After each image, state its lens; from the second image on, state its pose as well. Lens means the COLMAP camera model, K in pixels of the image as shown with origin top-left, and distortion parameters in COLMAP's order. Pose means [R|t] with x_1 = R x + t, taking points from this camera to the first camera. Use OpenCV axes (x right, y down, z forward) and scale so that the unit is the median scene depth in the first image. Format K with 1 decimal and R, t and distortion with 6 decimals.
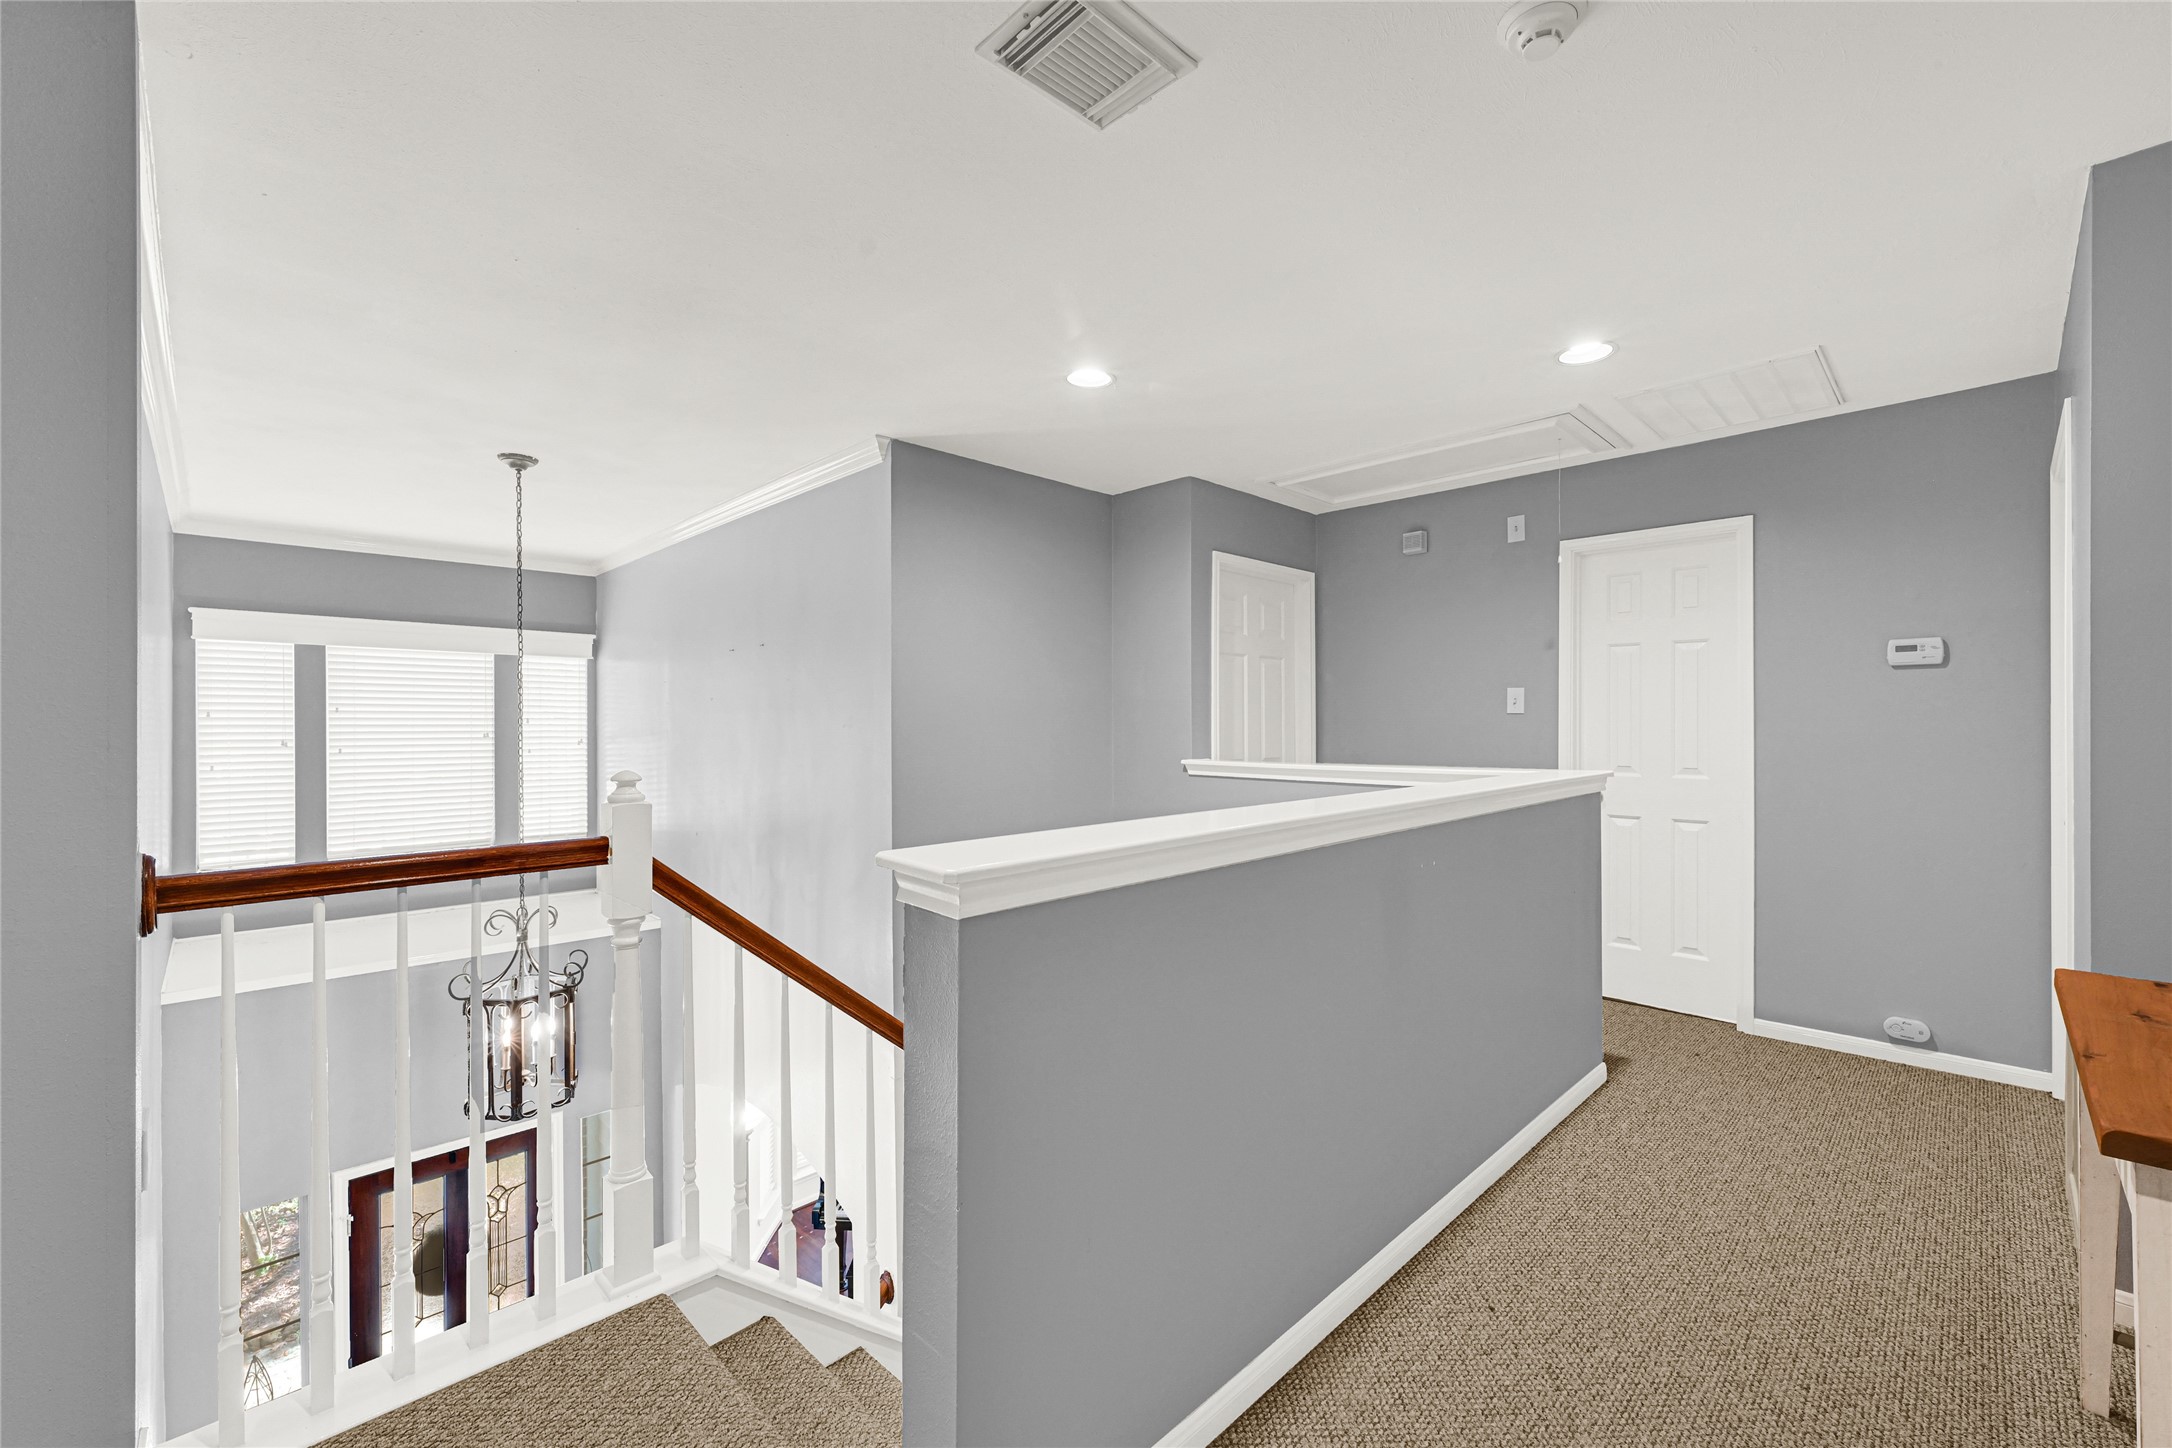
lens RADIAL K [[891.3, 0, 1077.9], [0, 891.3, 726.9], [0, 0, 1]] dist [-0.011308, -0.000164]
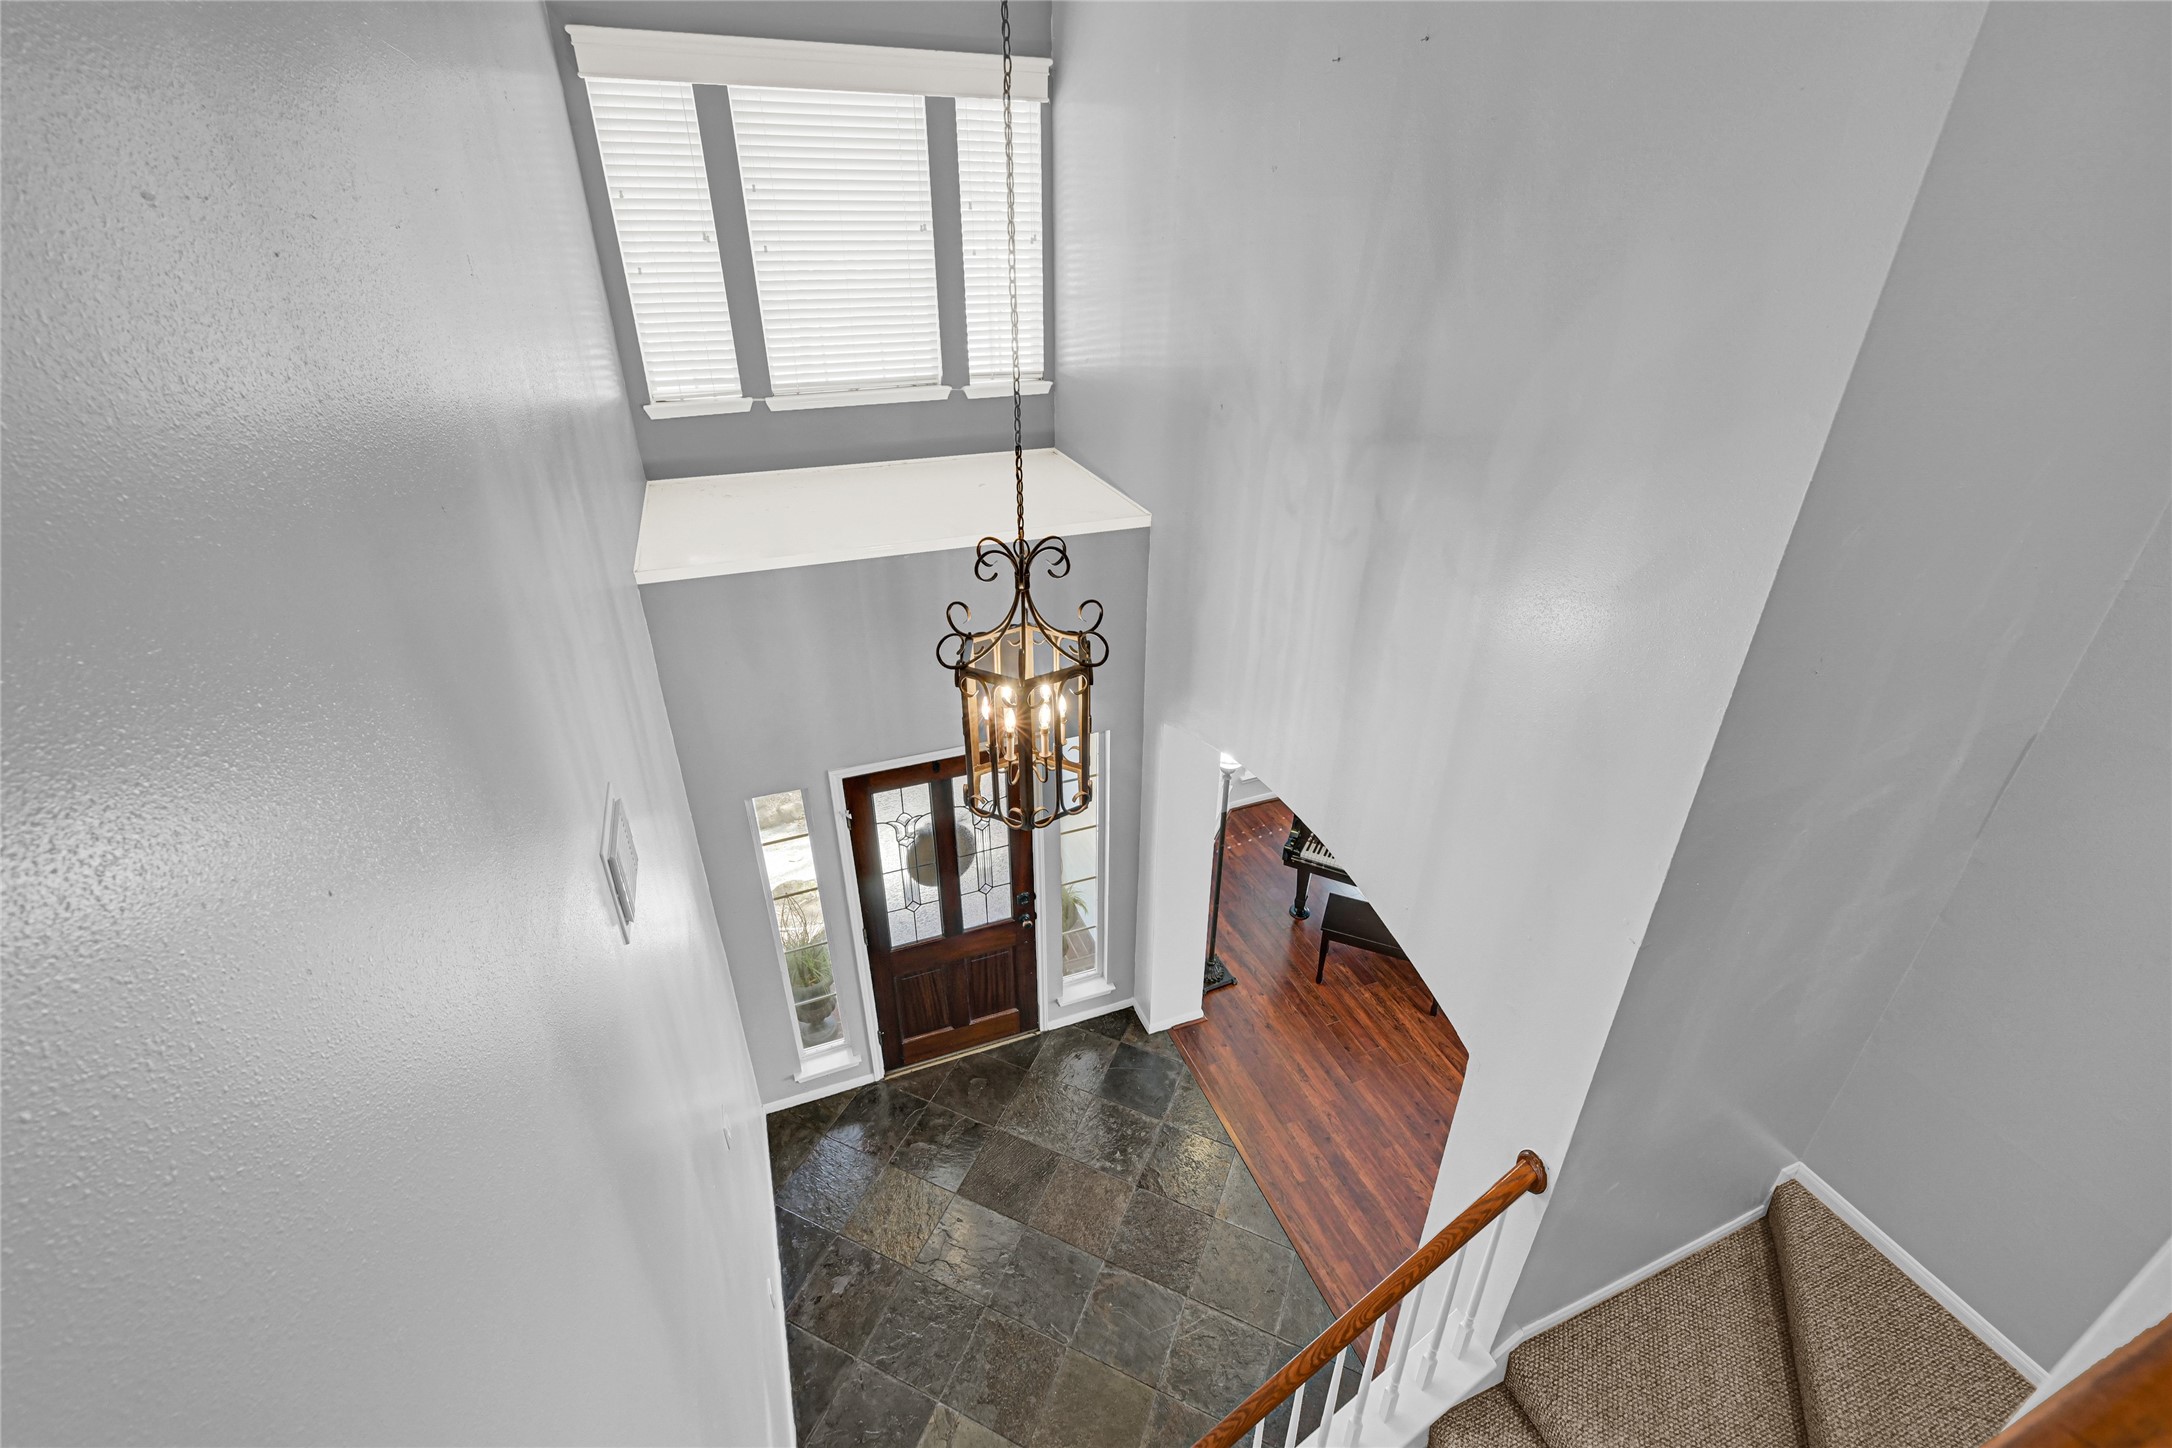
lens RADIAL K [[891.3, 0, 1077.9], [0, 891.3, 726.9], [0, 0, 1]] dist [-0.011308, -0.000164]
pose [[0.917338, 0.207807, -0.339569, -0.275339], [-0.011789, 0.866760, 0.498585, -0.000658], [0.397934, -0.453368, 0.797562, 0.353166]]
